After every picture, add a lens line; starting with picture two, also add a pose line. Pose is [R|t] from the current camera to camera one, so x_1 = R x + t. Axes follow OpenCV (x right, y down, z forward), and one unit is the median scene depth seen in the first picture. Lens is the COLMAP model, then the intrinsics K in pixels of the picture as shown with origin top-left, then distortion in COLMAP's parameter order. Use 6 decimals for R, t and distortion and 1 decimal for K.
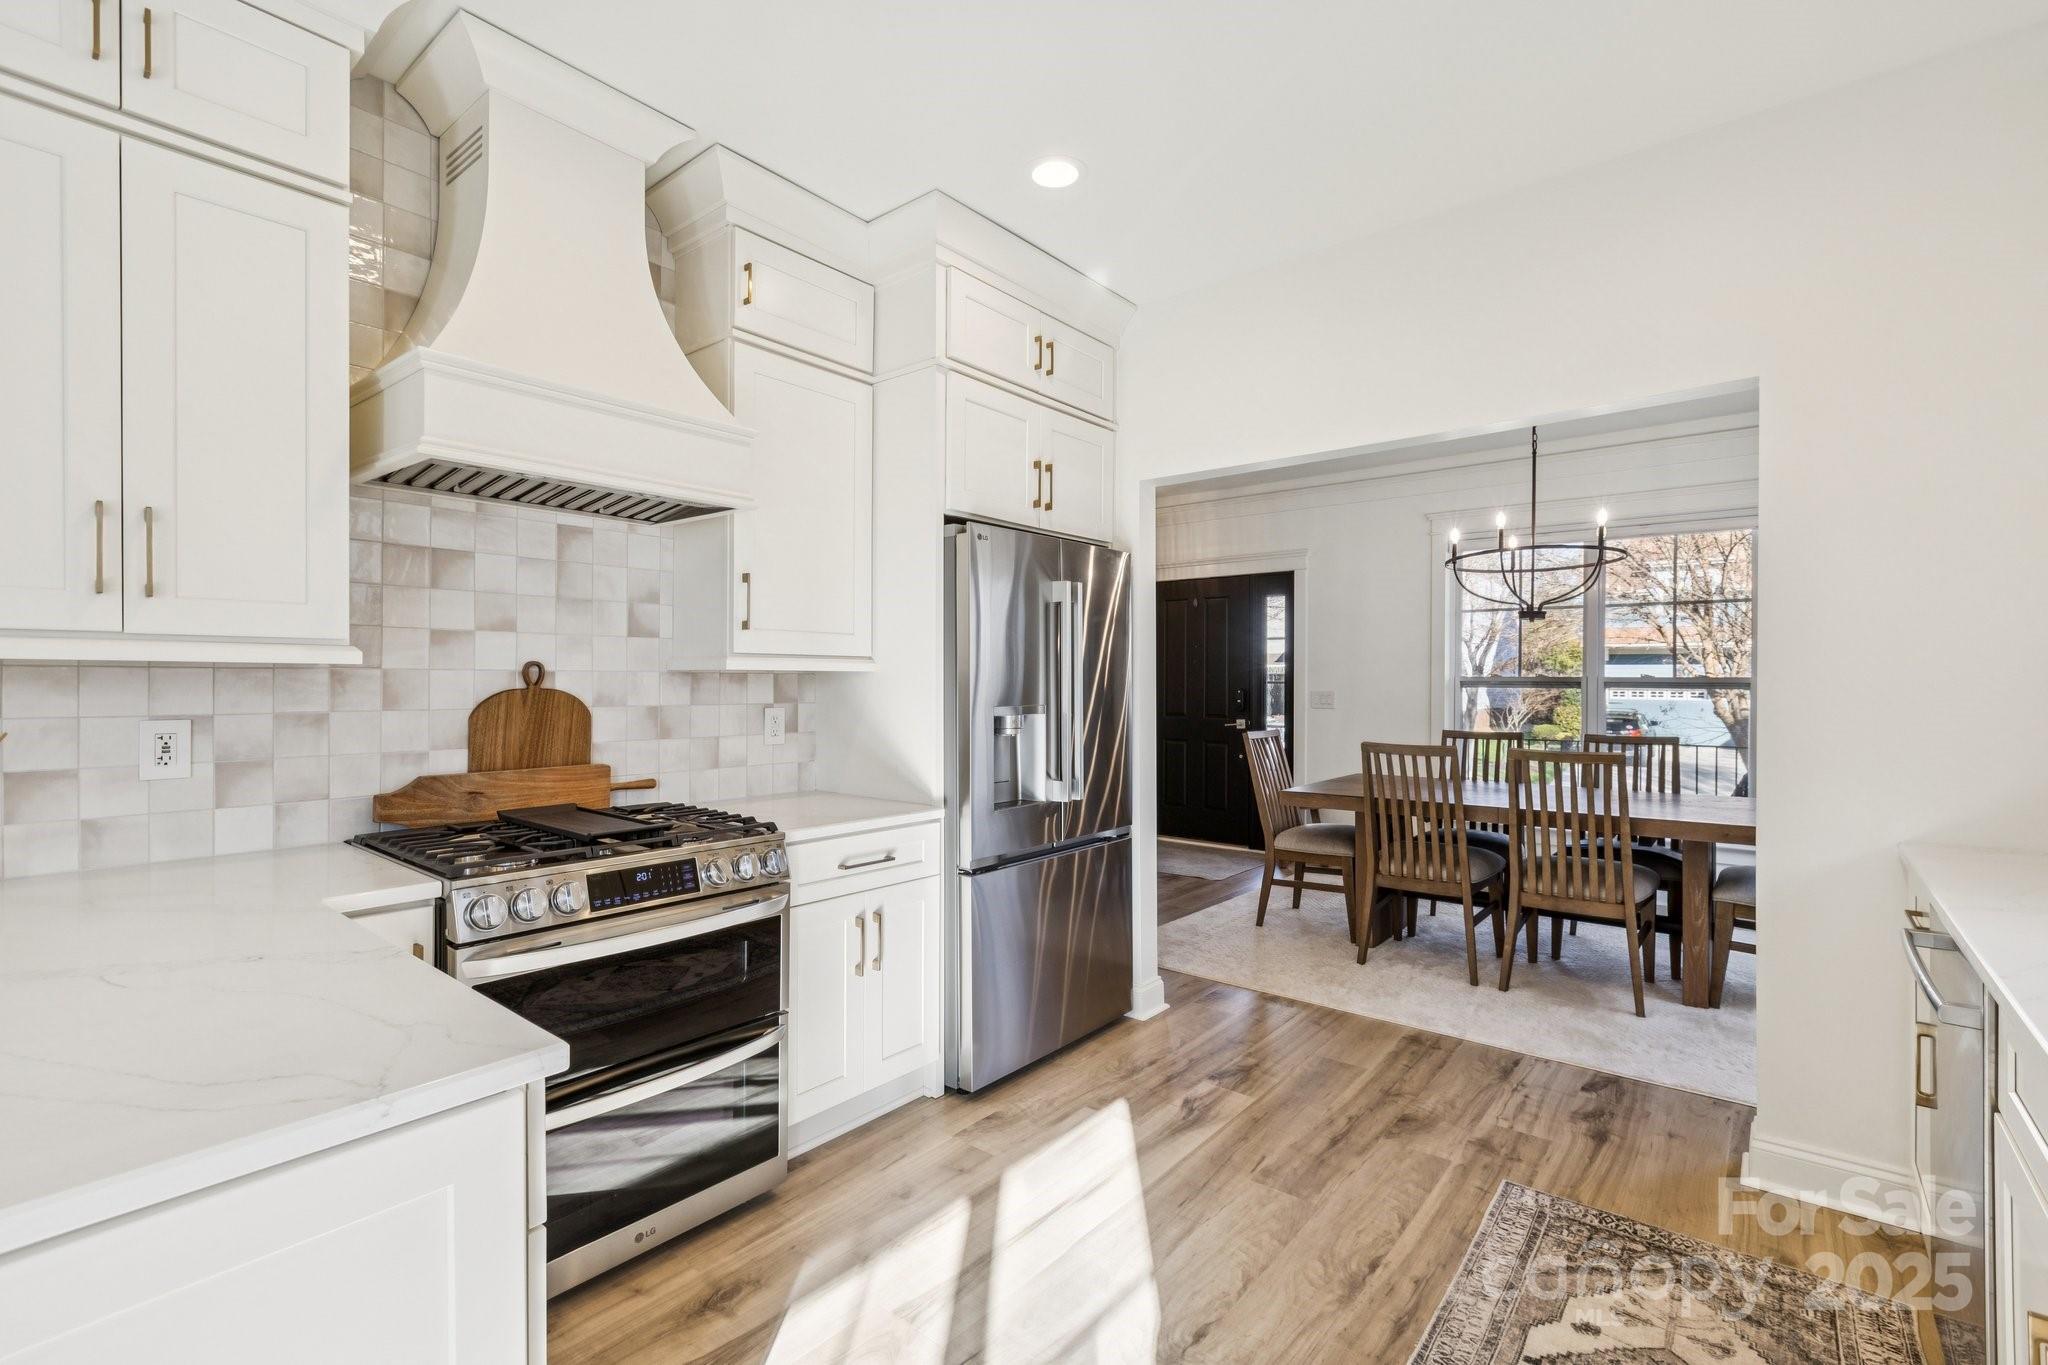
lens RADIAL K [[919.8, 0, 1027.4], [0, 919.8, 680.2], [0, 0, 1]] dist [0.003016, -0.000797]
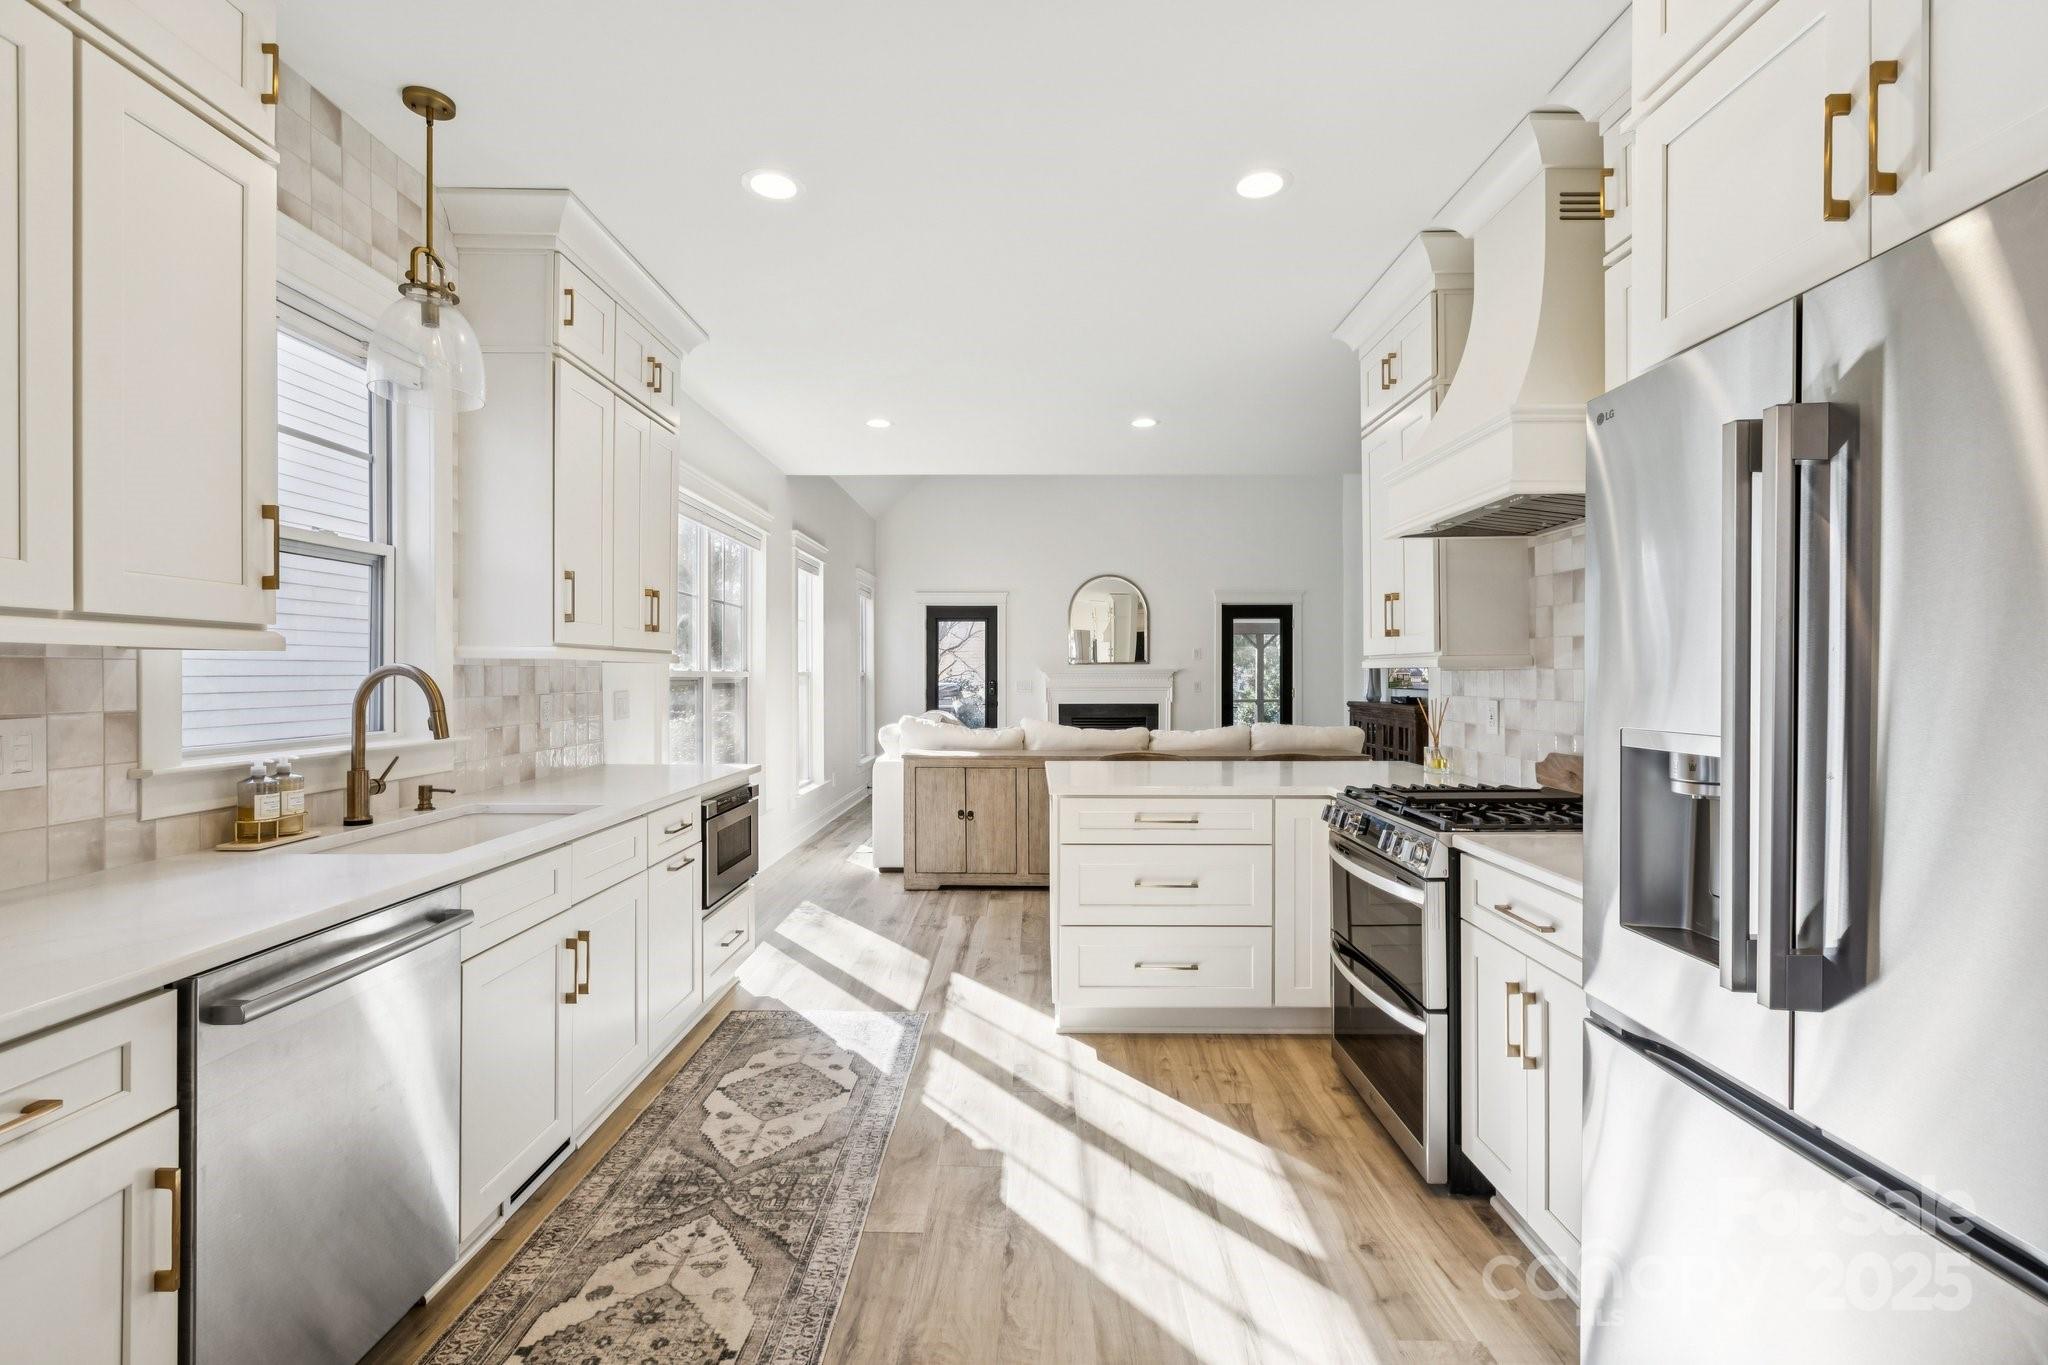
lens RADIAL K [[919.8, 0, 1012.4], [0, 919.8, 675.1], [0, 0, 1]] dist [0.003016, -0.000797]
pose [[-0.788371, -0.003190, -0.615192, 0.659655], [-0.003522, 0.999994, -0.000672, 0.000529], [0.615190, 0.001636, -0.788377, 1.414674]]
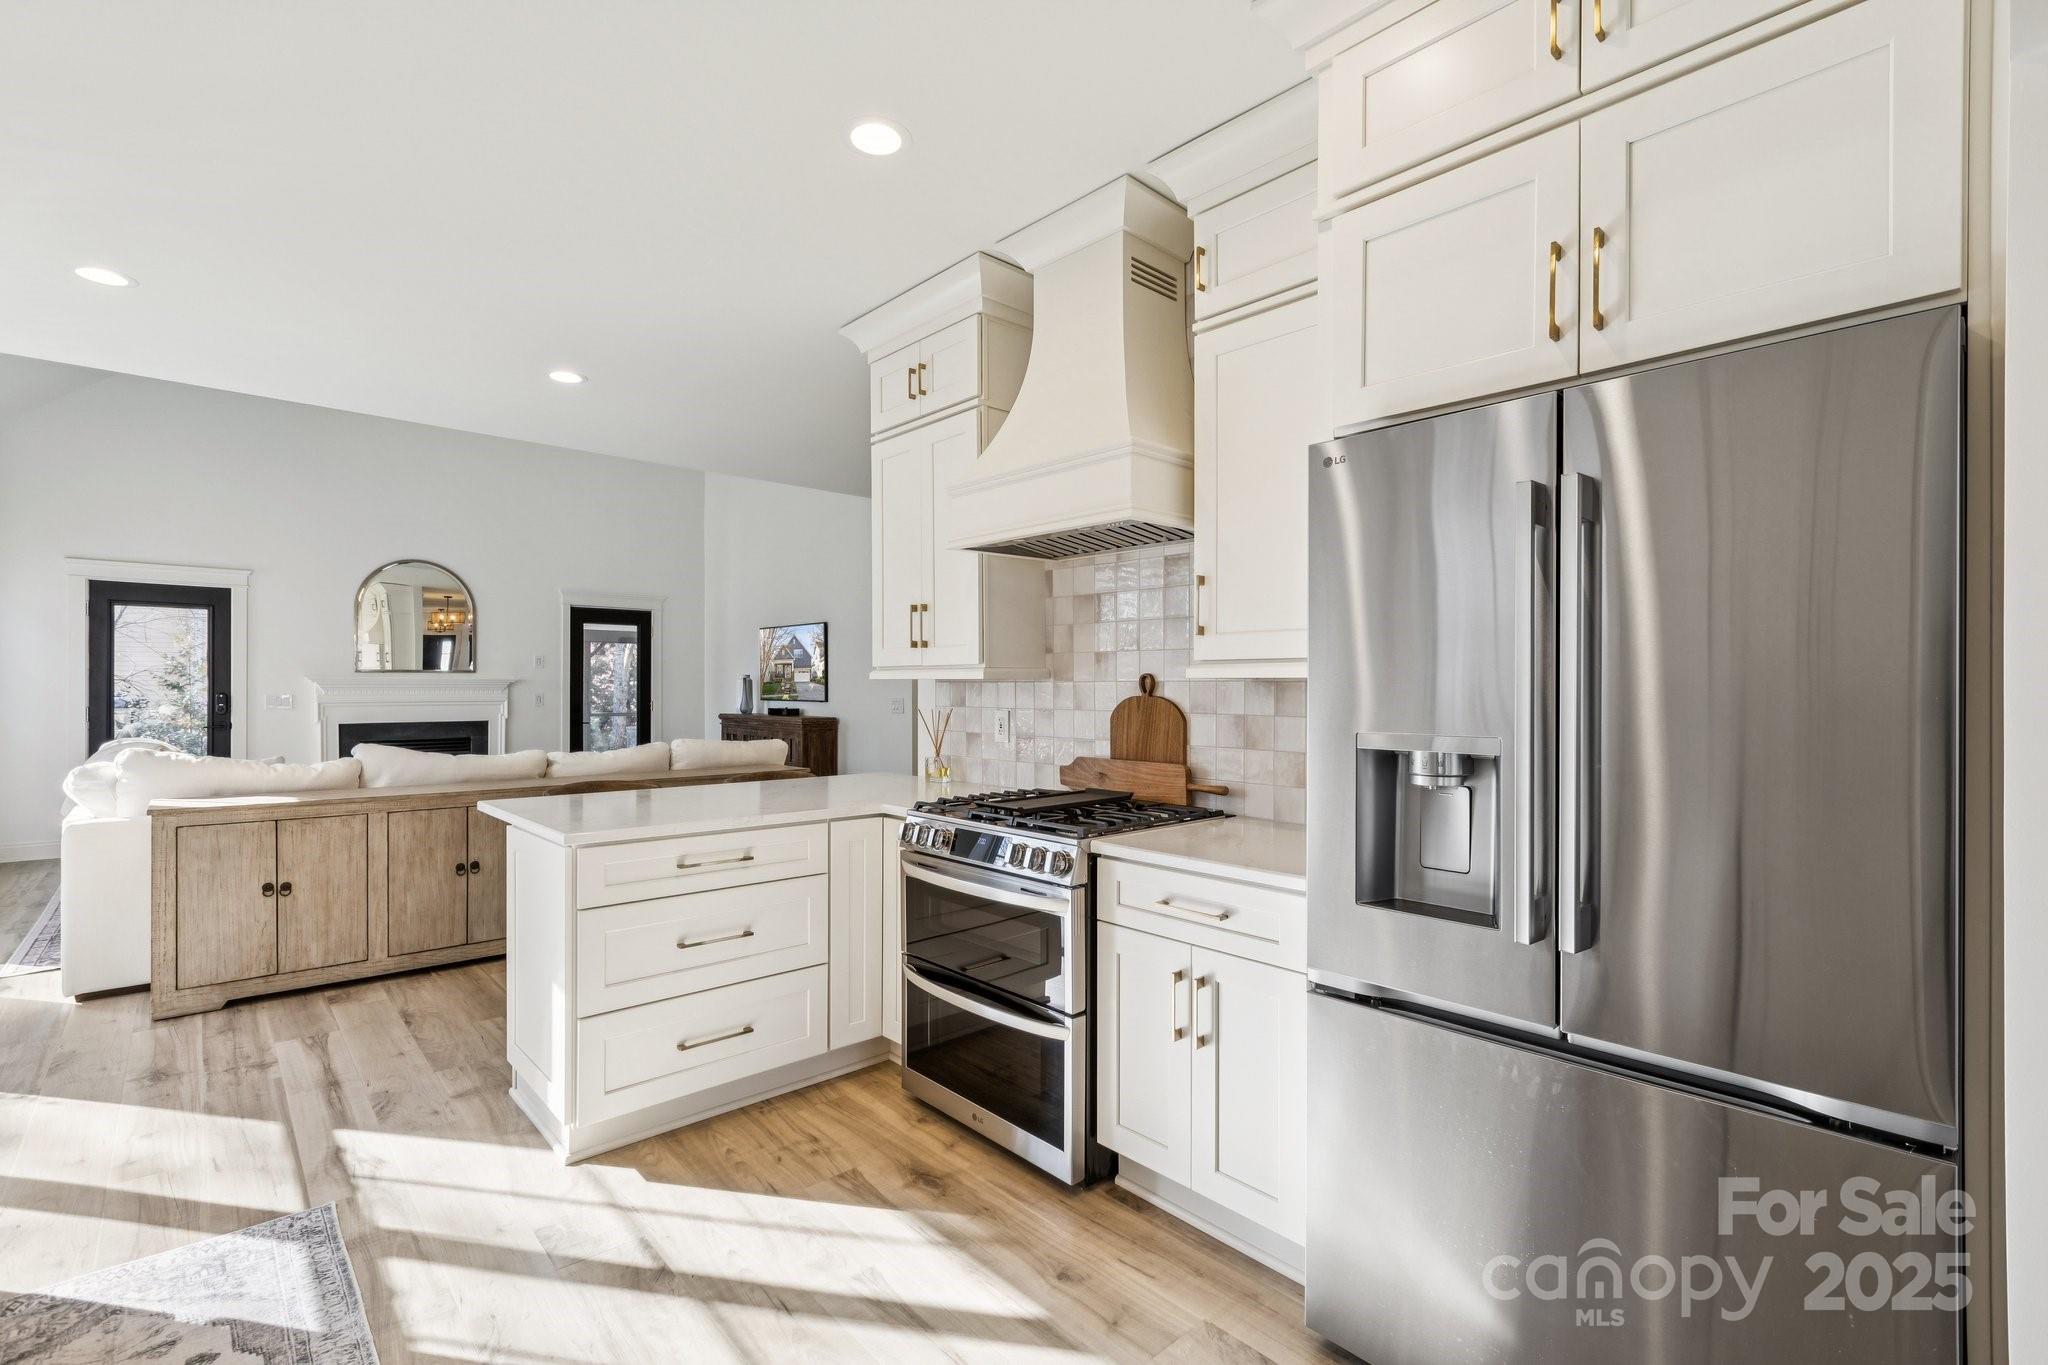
lens RADIAL K [[919.8, 0, 1021.9], [0, 919.8, 686.6], [0, 0, 1]] dist [0.003016, -0.000797]
pose [[-0.149401, -0.005536, -0.988761, 0.701024], [-0.005170, 0.999975, -0.004818, 0.003599], [0.988763, 0.004392, -0.149426, 1.029375]]
